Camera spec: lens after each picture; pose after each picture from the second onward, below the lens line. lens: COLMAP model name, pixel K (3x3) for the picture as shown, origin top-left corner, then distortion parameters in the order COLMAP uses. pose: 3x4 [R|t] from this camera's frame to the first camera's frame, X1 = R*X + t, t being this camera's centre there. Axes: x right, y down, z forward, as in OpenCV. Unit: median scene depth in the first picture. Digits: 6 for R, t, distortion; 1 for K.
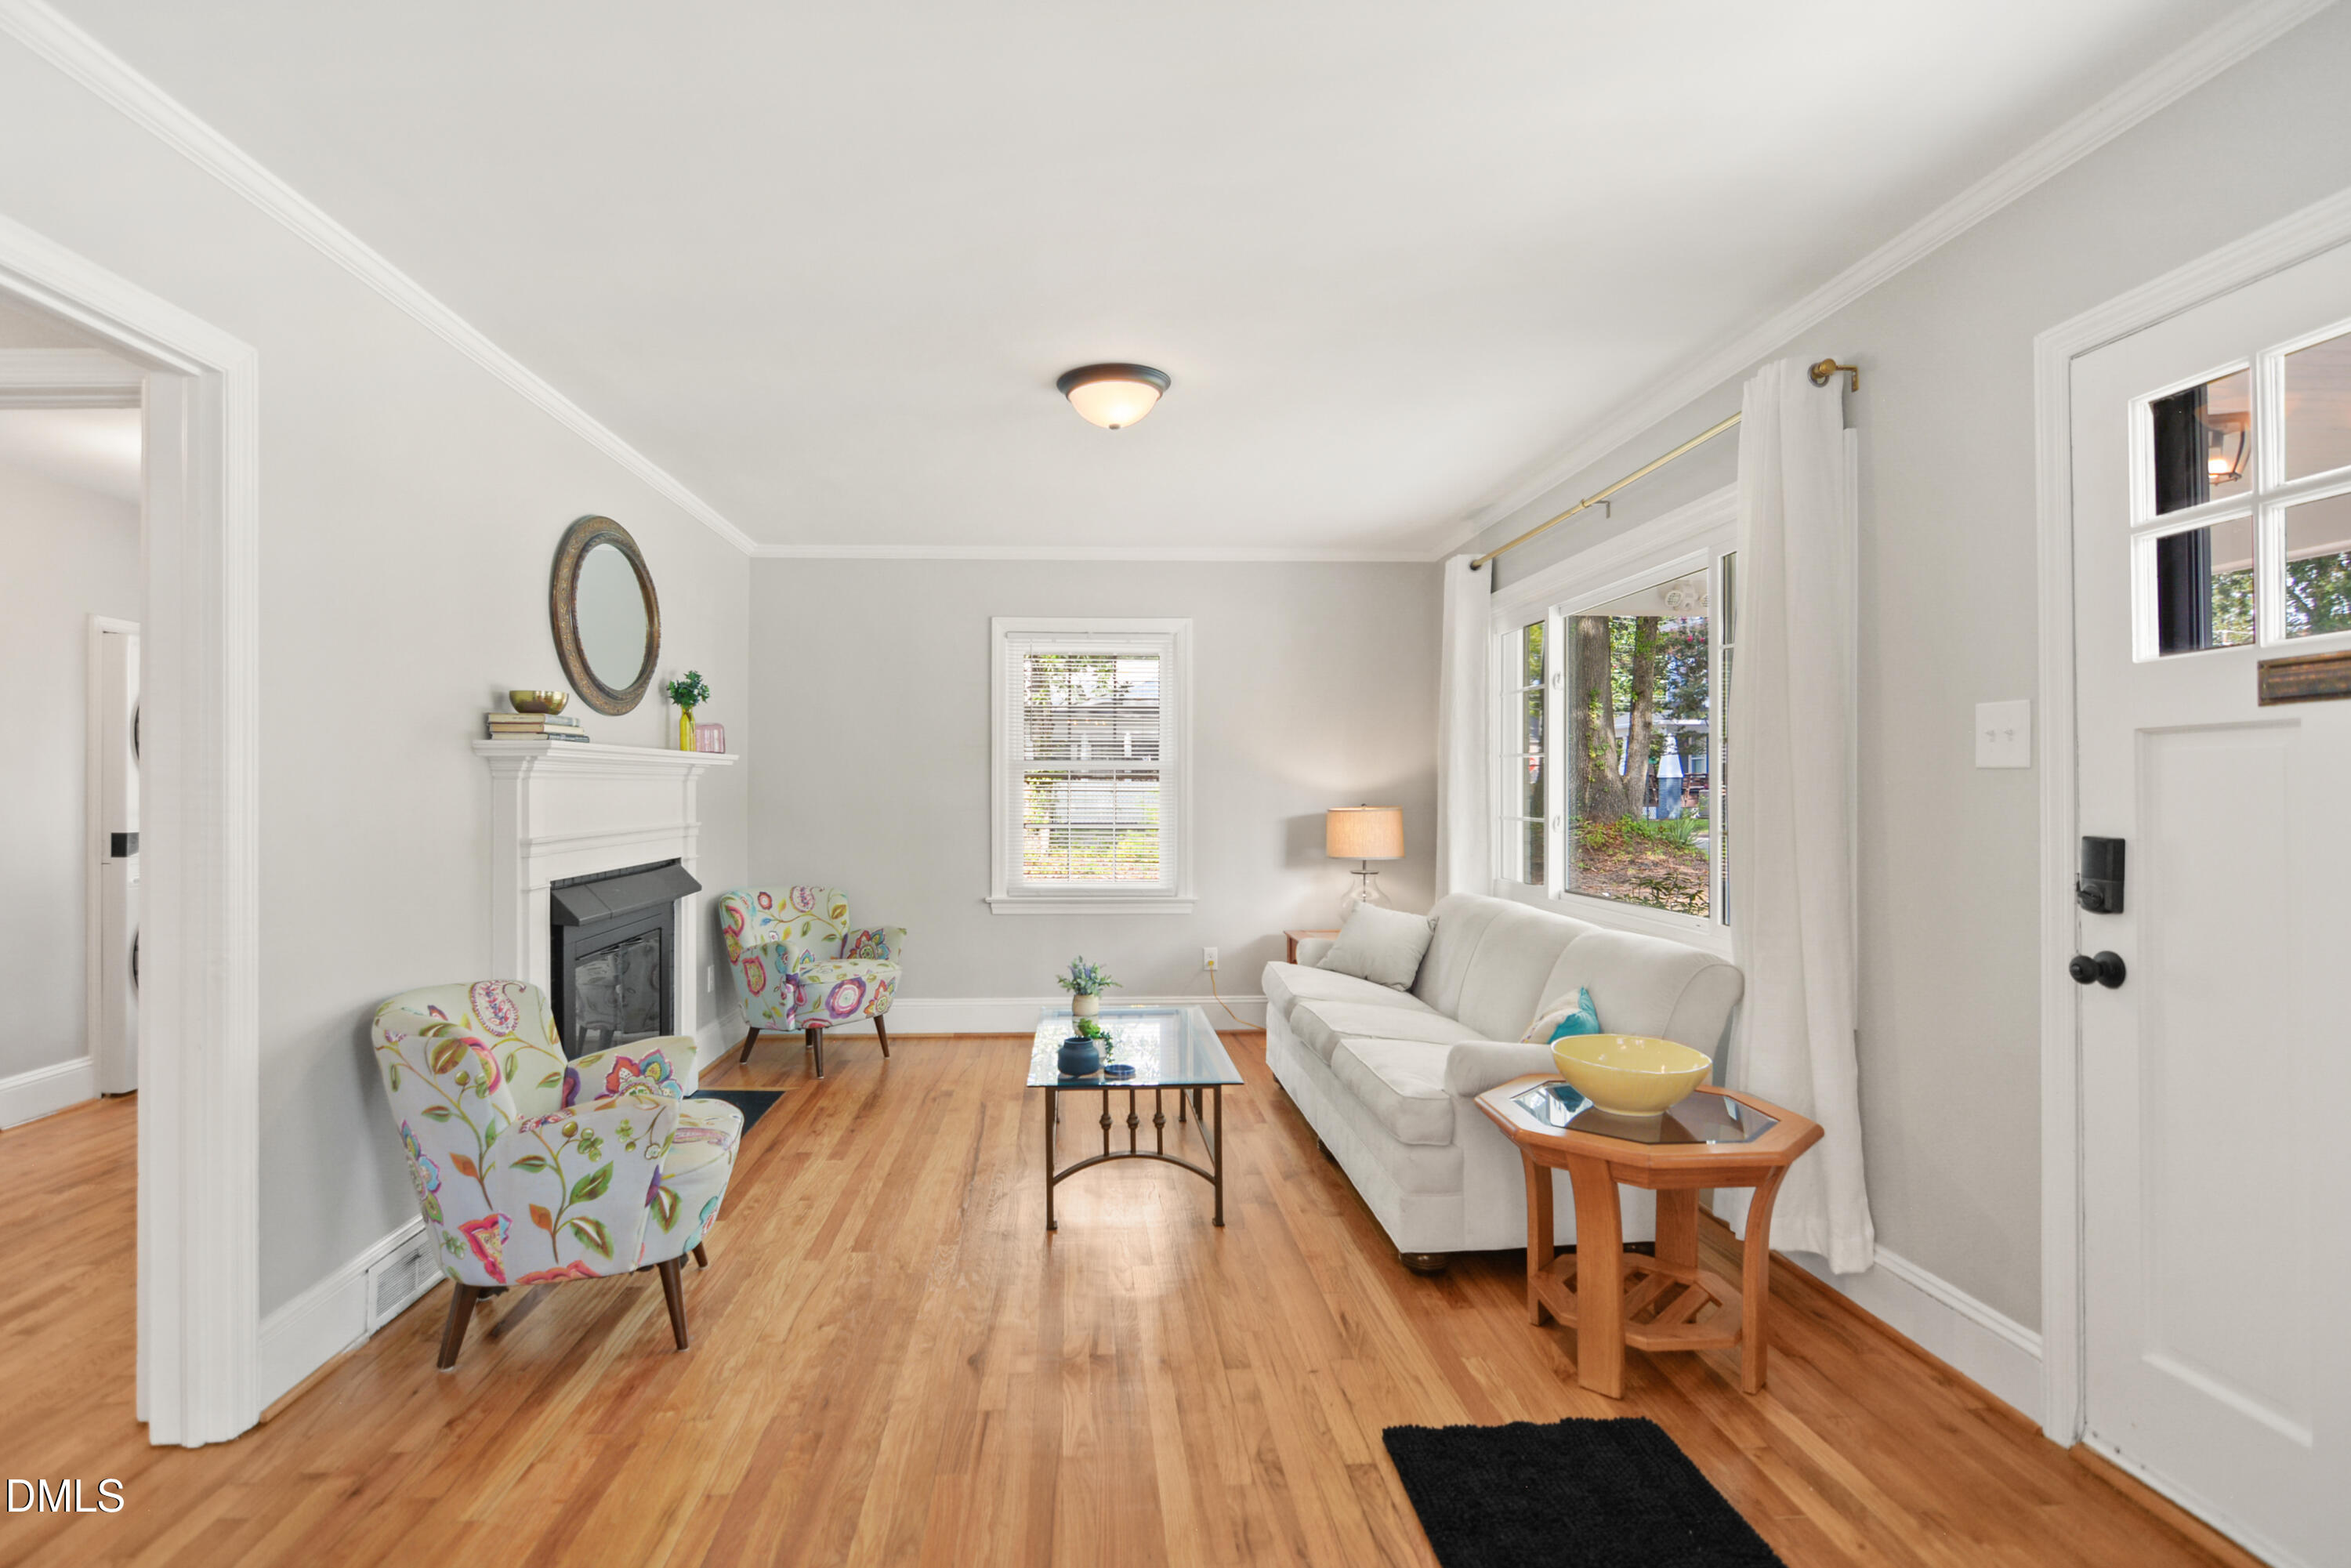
lens RADIAL K [[1170.3, 0, 1100.7], [0, 1170.3, 780.8], [0, 0, 1]] dist [-0.004812, -0.003955]
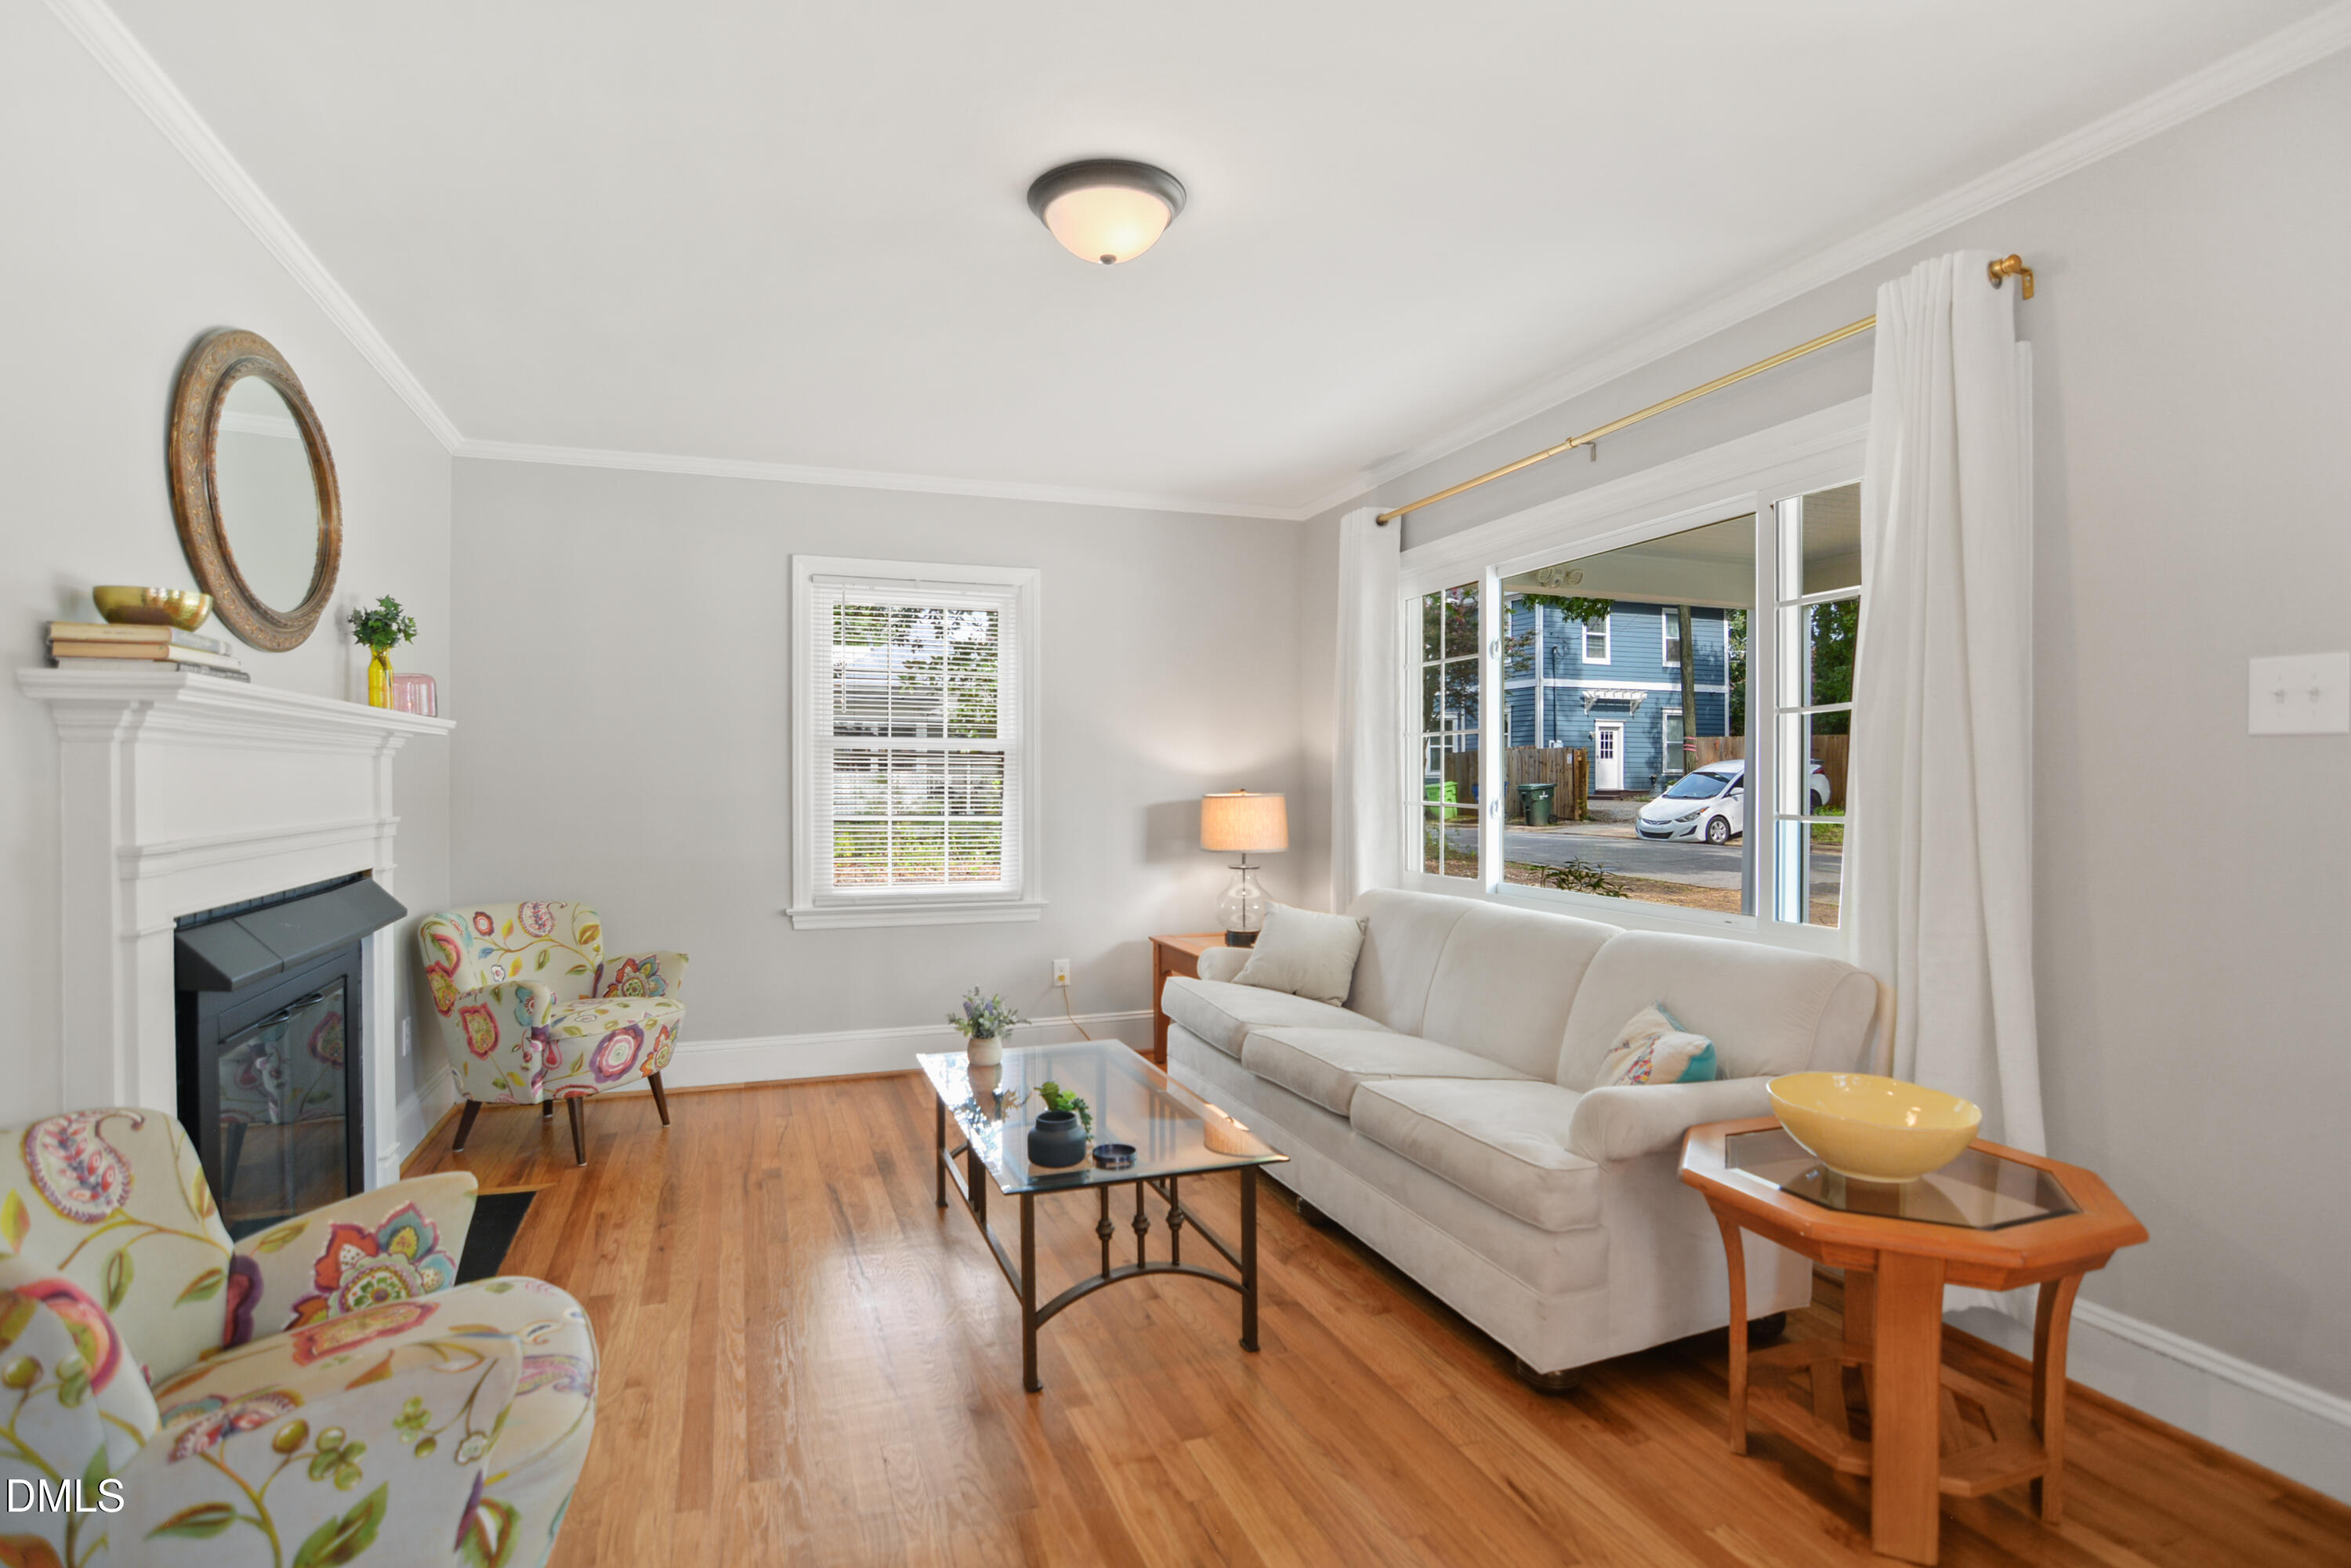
lens RADIAL K [[1158.6, 0, 1121.8], [0, 1158.6, 783.5], [0, 0, 1]] dist [-0.013145, -0.000414]
pose [[0.956358, -0.001221, 0.292194, -0.189104], [-0.001363, 0.999962, 0.008638, 0.013421], [-0.292193, -0.008659, 0.956320, 0.318985]]
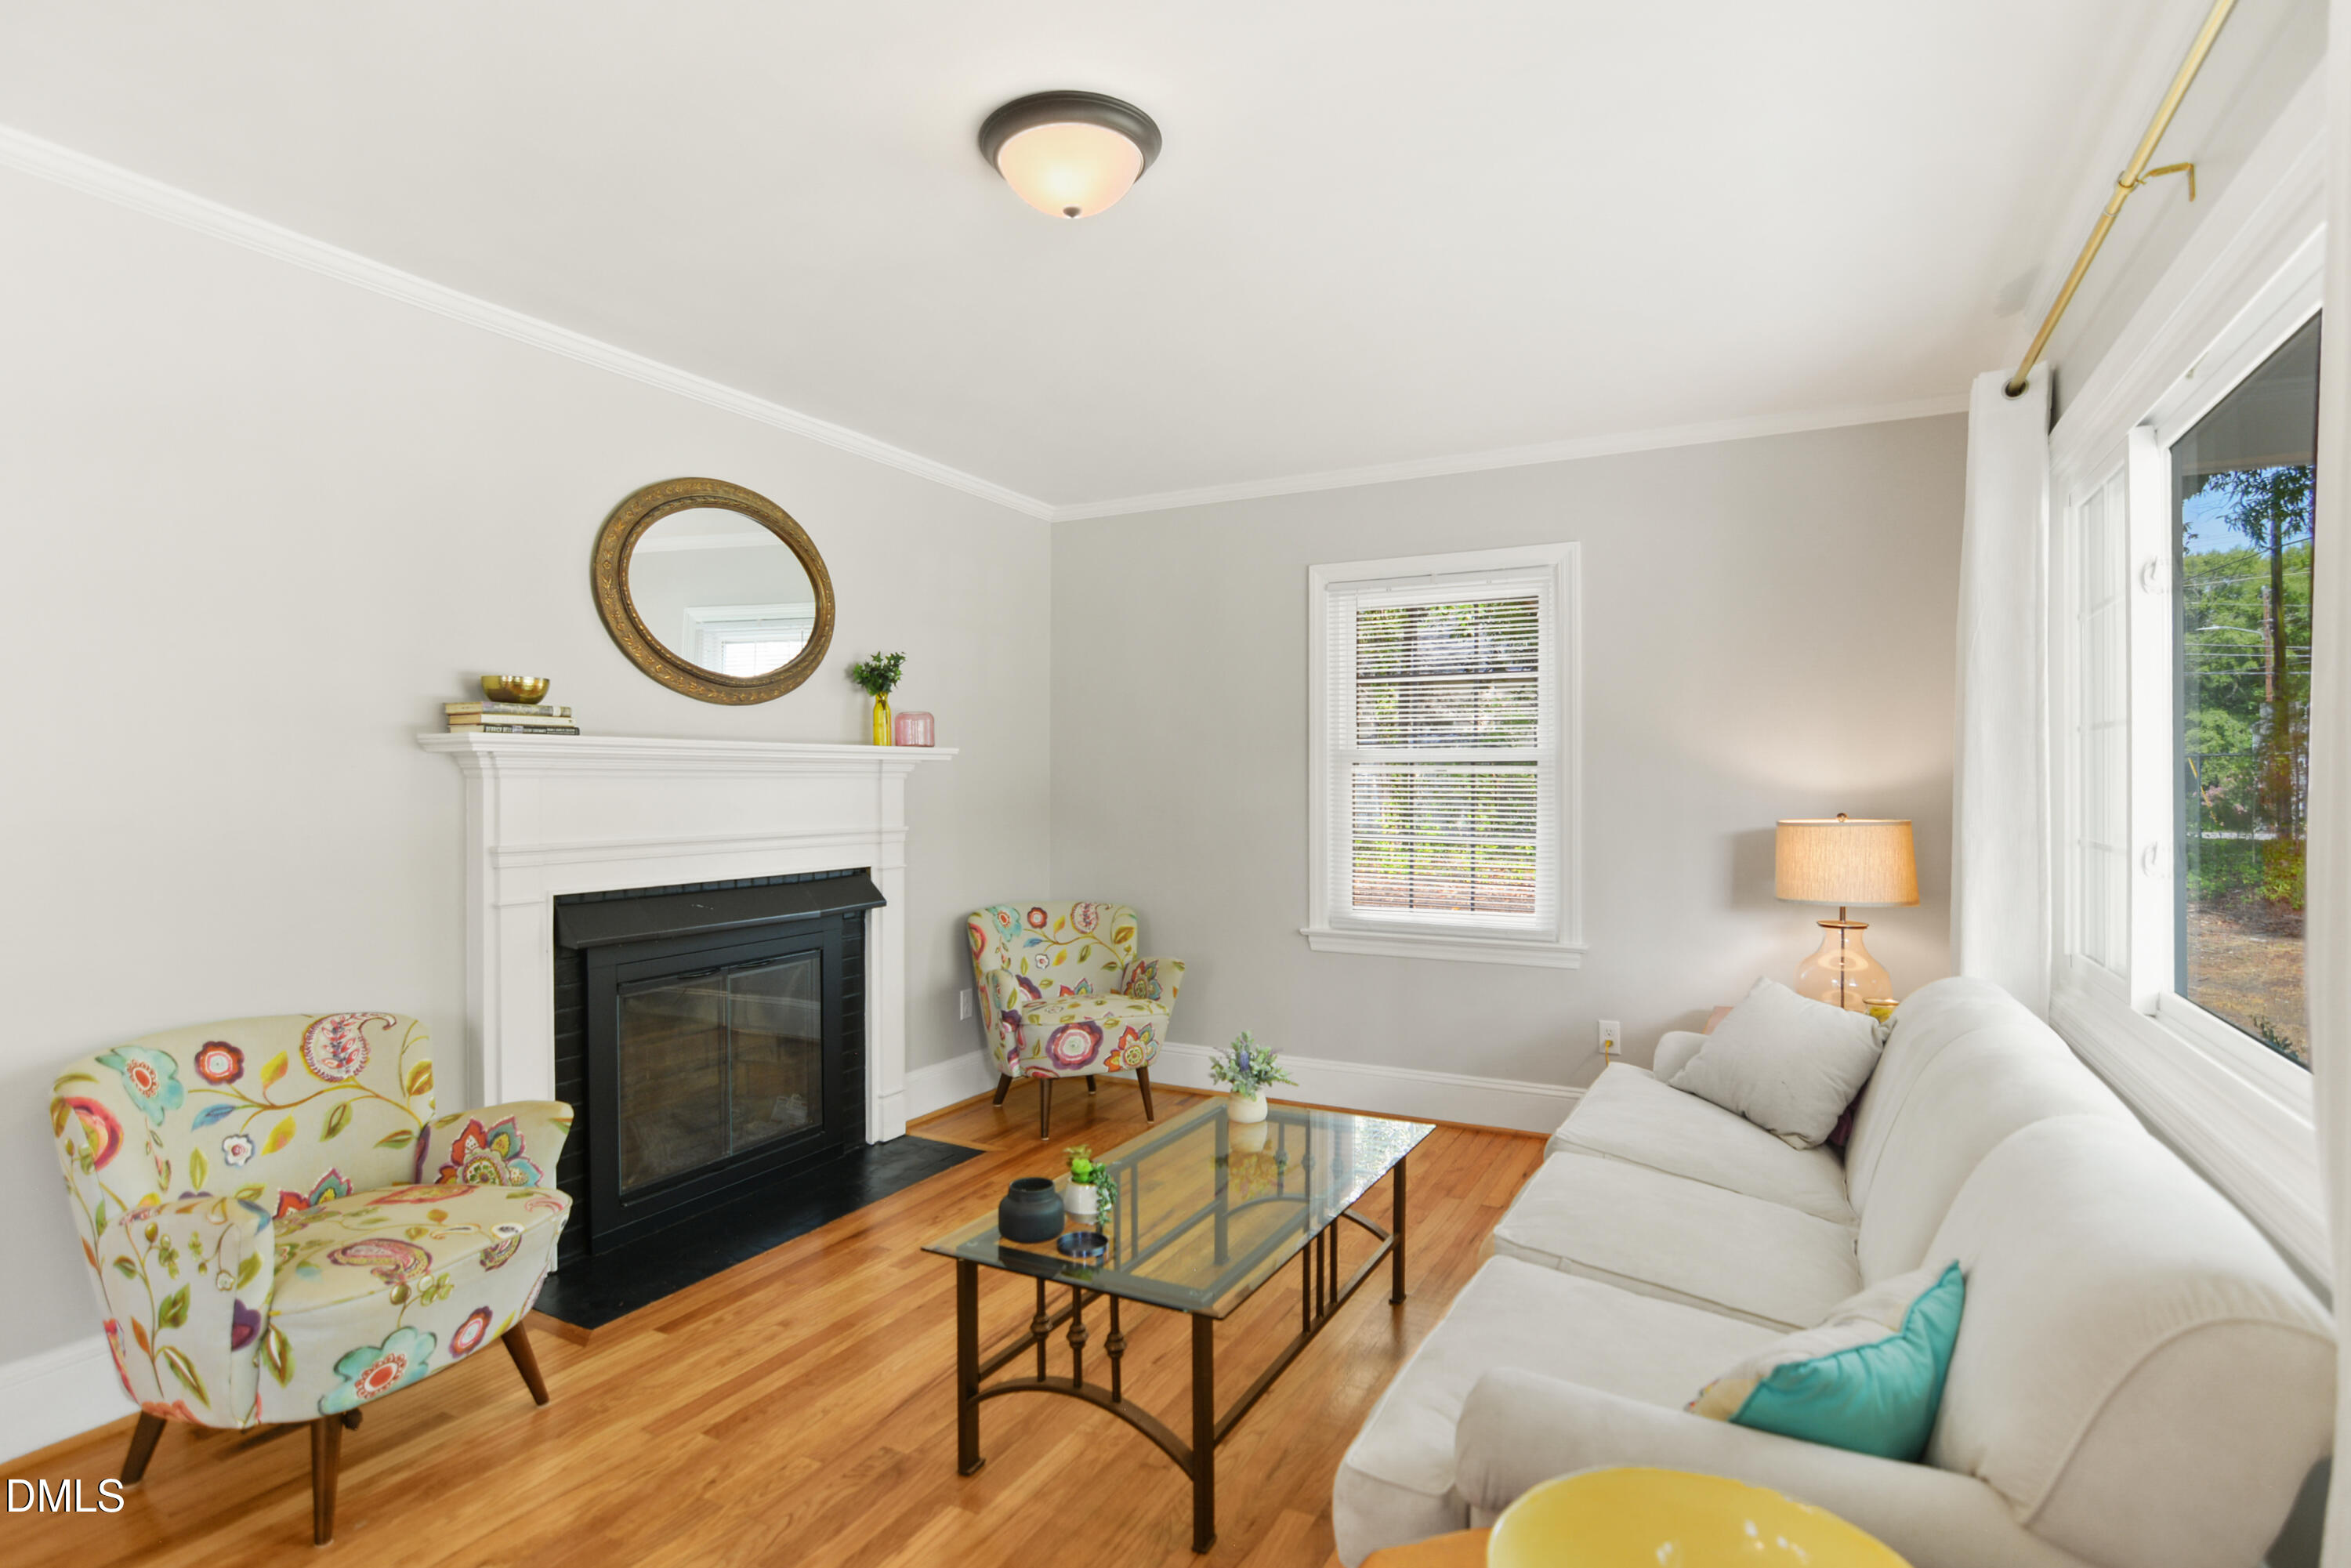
lens RADIAL K [[1158.6, 0, 1165.0], [0, 1158.6, 801.2], [0, 0, 1]] dist [-0.013145, -0.000414]
pose [[0.864754, 0.004450, -0.502176, 0.362629], [0.004211, 0.999861, 0.016111, 0.004217], [0.502178, -0.016047, 0.864616, 0.501444]]
